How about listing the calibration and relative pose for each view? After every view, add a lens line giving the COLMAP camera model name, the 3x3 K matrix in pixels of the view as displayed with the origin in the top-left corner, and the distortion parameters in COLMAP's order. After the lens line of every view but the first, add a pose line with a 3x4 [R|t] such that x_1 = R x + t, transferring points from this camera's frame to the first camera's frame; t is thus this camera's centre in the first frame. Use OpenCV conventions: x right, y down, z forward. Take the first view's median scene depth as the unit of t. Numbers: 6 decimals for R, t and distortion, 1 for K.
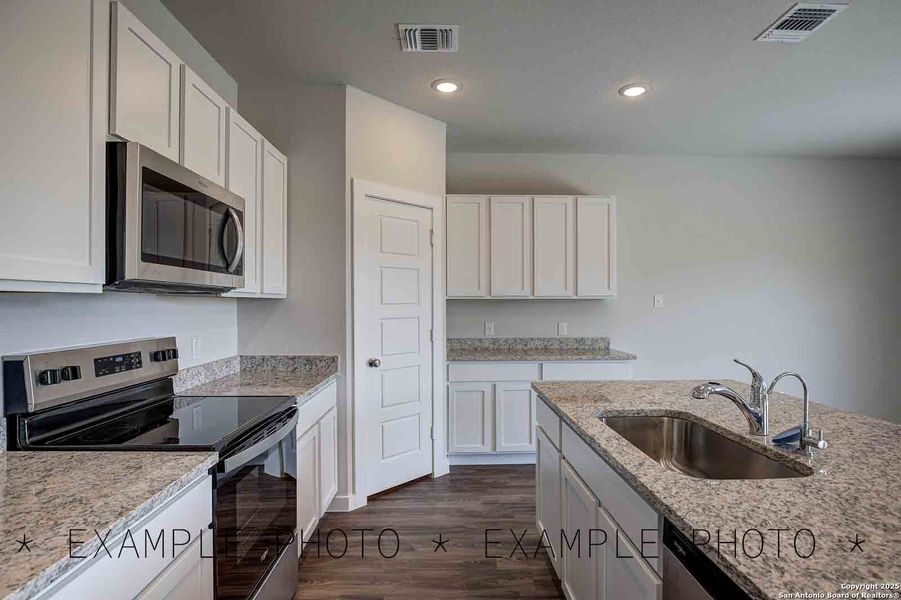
lens RADIAL K [[415.5, 0, 448.5], [0, 415.5, 300.7], [0, 0, 1]] dist [-0.001387, -0.000216]
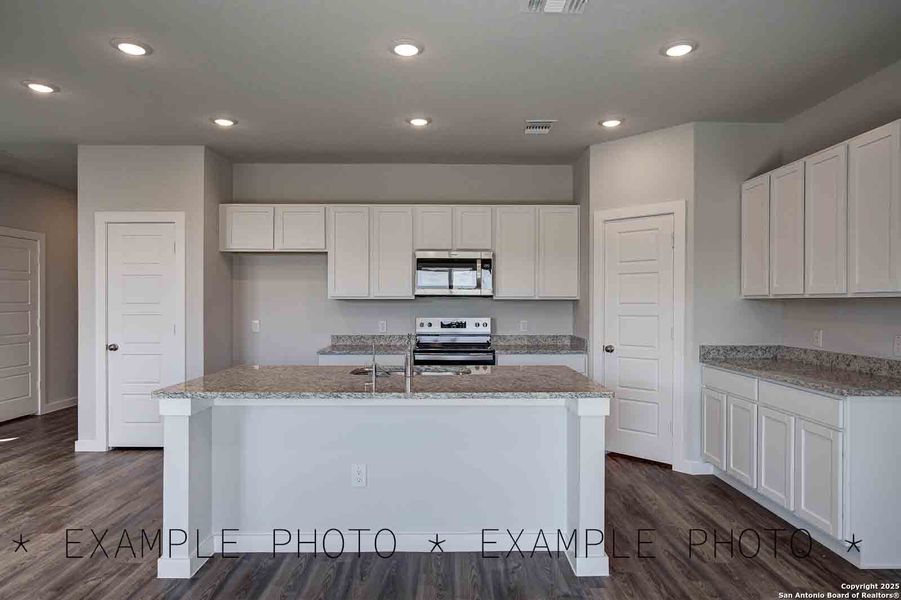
lens RADIAL K [[415.5, 0, 448.5], [0, 415.5, 300.7], [0, 0, 1]] dist [-0.001387, -0.000216]
pose [[-0.005671, -0.013701, -0.999890, 0.963654], [0.008925, 0.999866, -0.013752, 0.010287], [0.999944, -0.009002, -0.005548, 0.425969]]
